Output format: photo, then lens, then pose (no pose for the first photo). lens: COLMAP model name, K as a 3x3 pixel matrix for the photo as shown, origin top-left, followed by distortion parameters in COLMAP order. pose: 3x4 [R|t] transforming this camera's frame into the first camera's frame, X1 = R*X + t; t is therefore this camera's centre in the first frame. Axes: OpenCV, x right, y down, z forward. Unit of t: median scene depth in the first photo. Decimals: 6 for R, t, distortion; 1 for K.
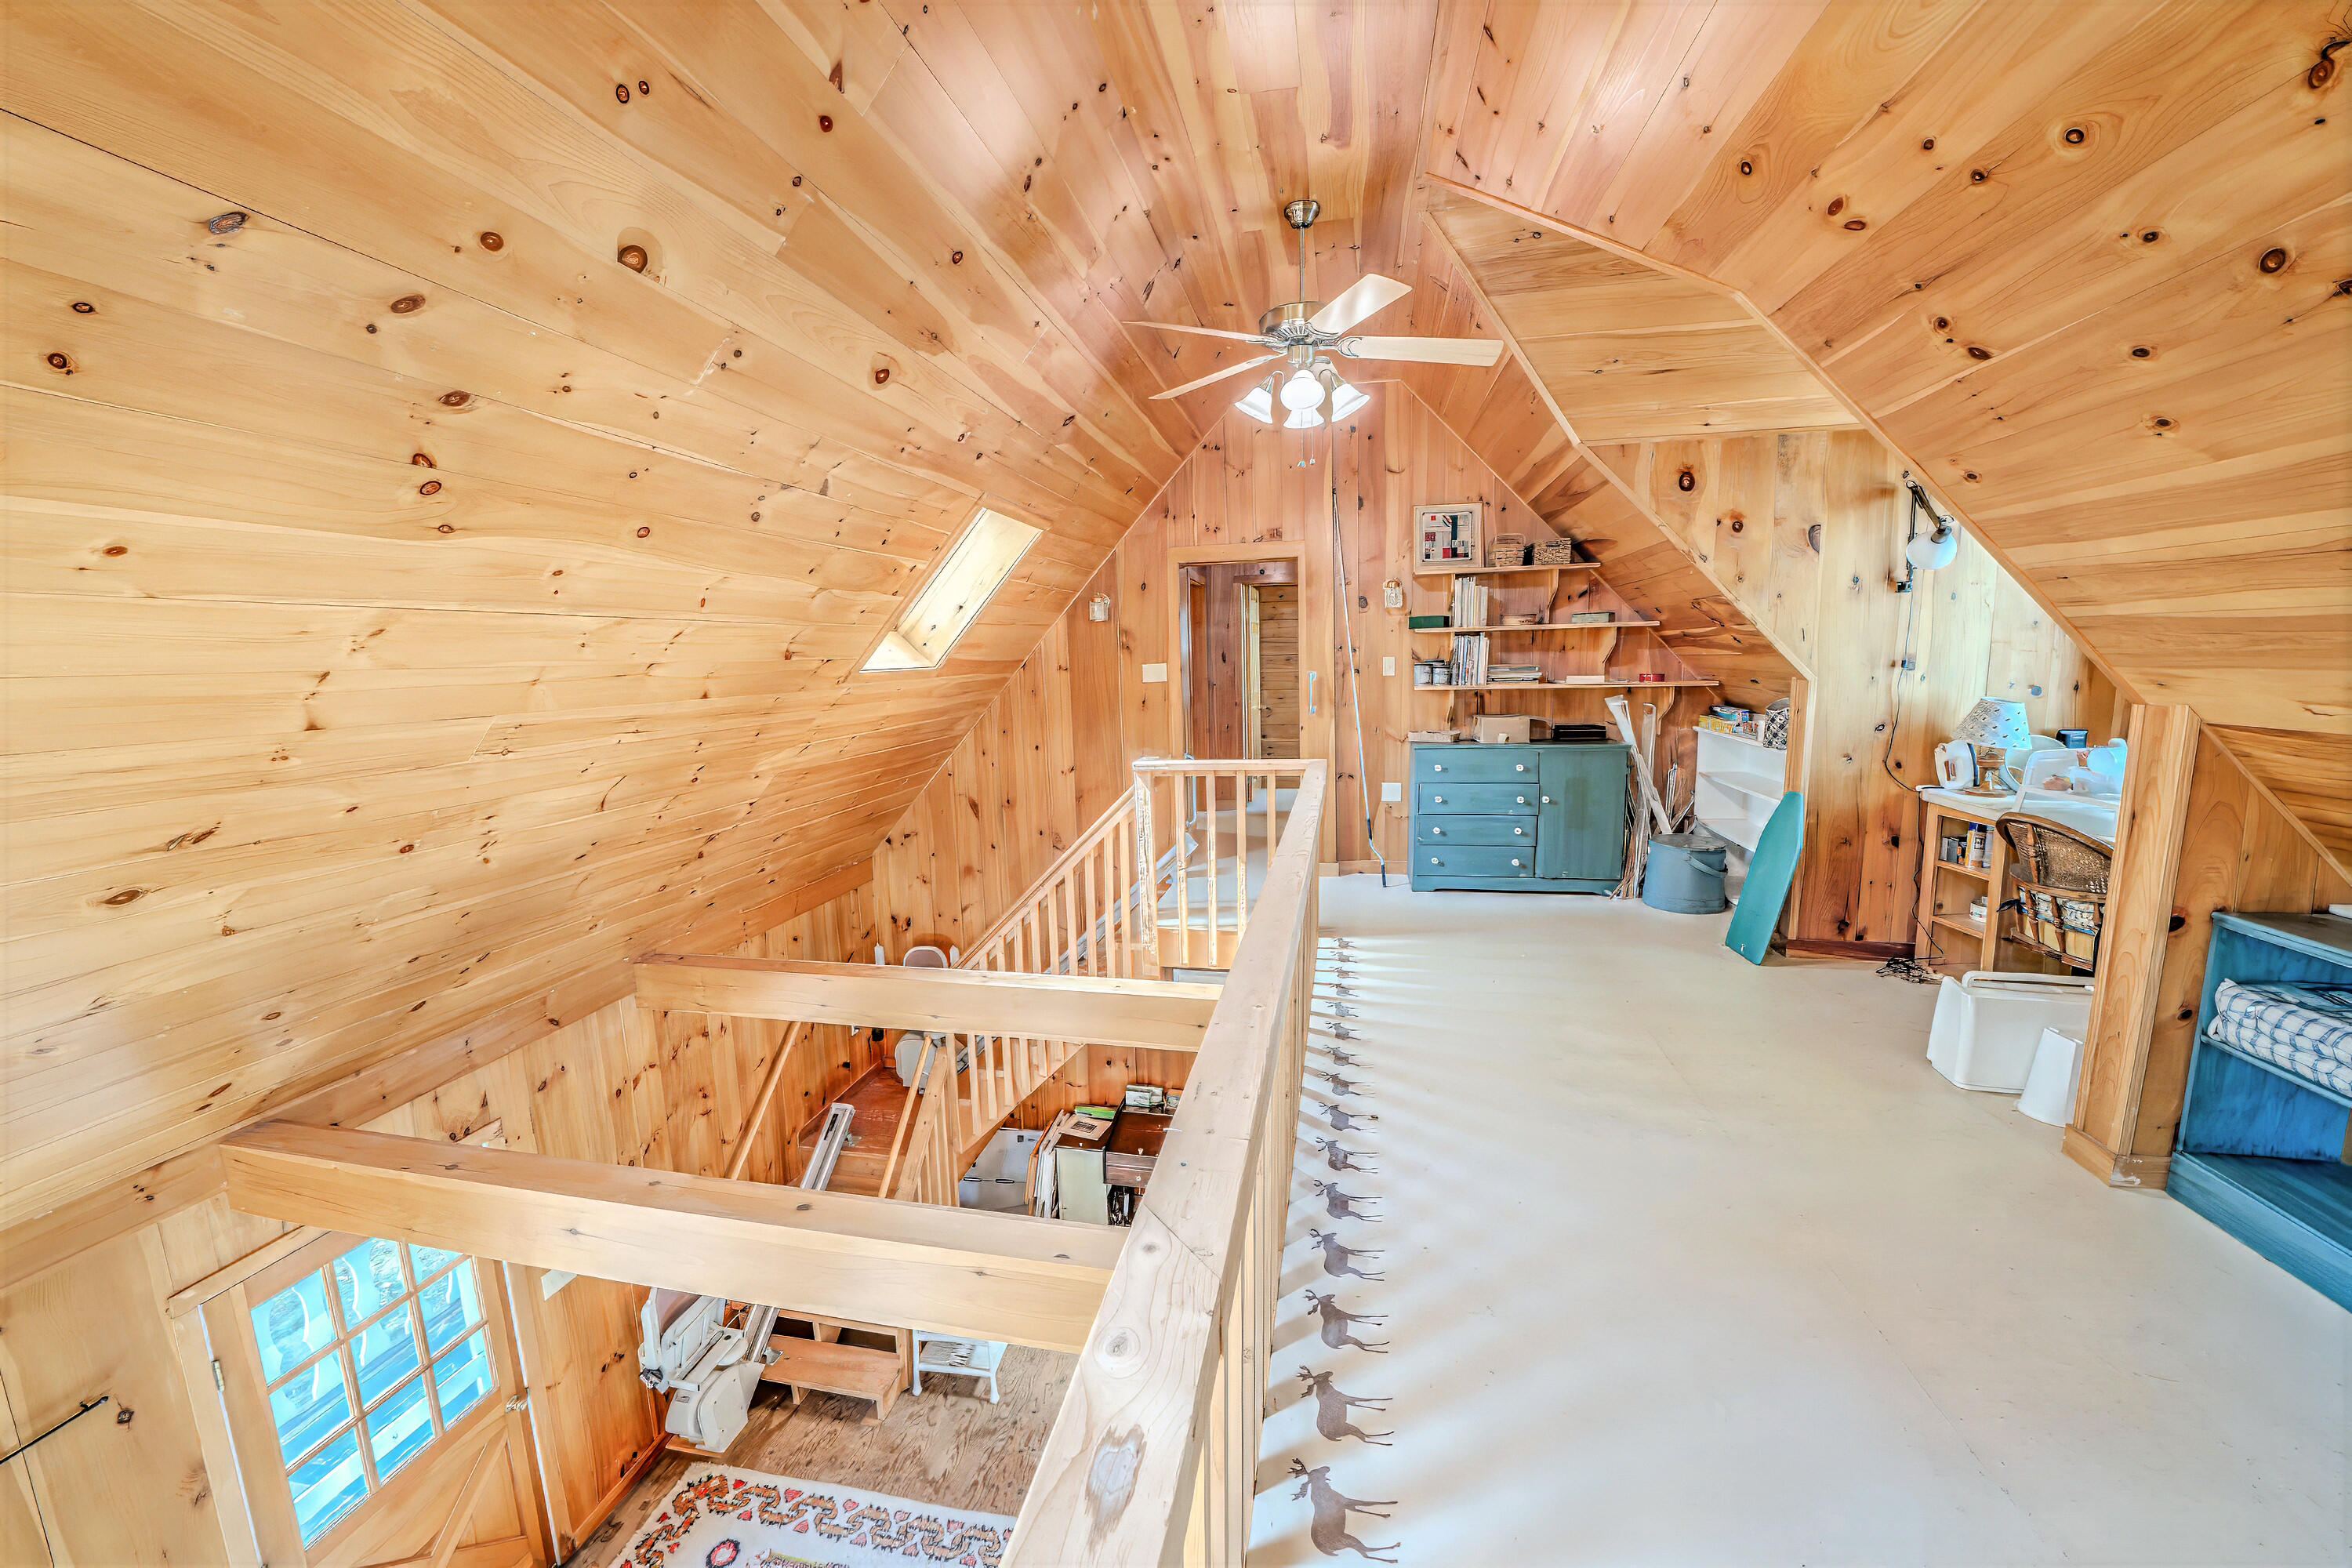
lens RADIAL K [[866.2, 0, 1181.1], [0, 866.2, 788.6], [0, 0, 1]] dist [-0.000022, 0.000035]
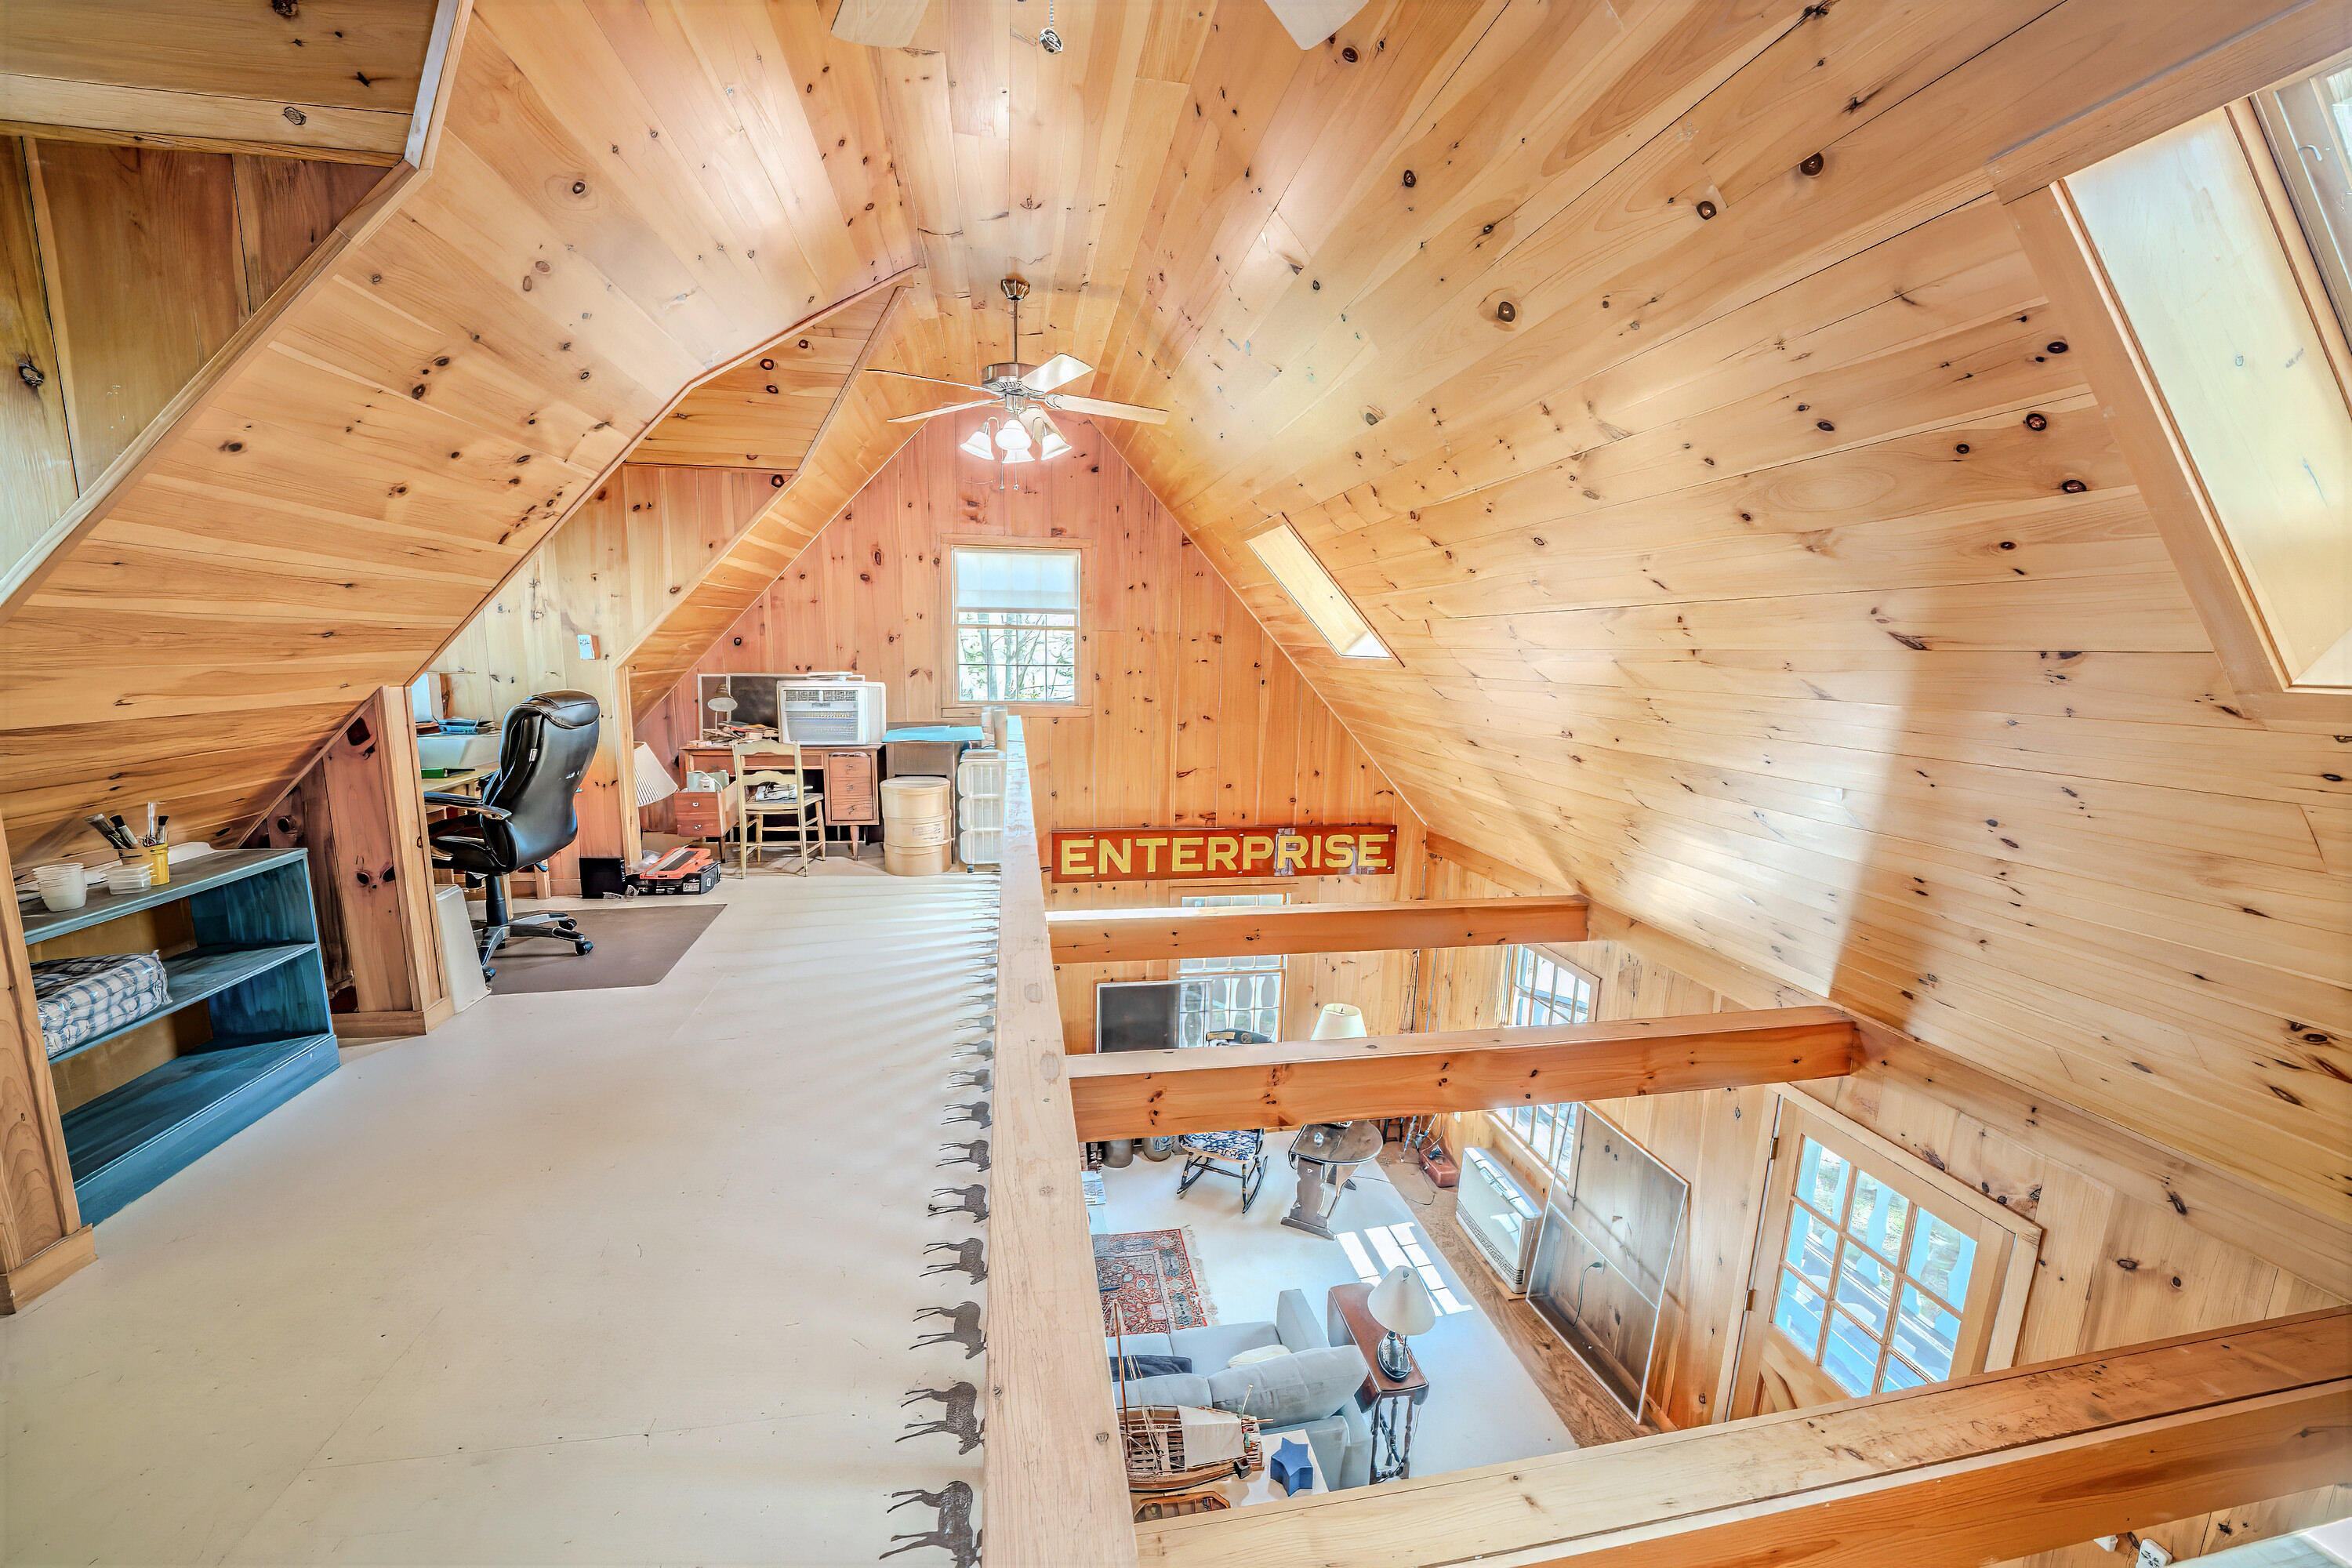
lens RADIAL K [[819.9, 0, 1165.7], [0, 819.9, 780.9], [0, 0, 1]] dist [-0.015221, 0.000111]
pose [[-0.929750, 0.061606, -0.363000, 0.274665], [-0.053494, 0.952840, 0.298721, -0.253575], [0.364284, 0.297154, -0.882608, 1.653387]]
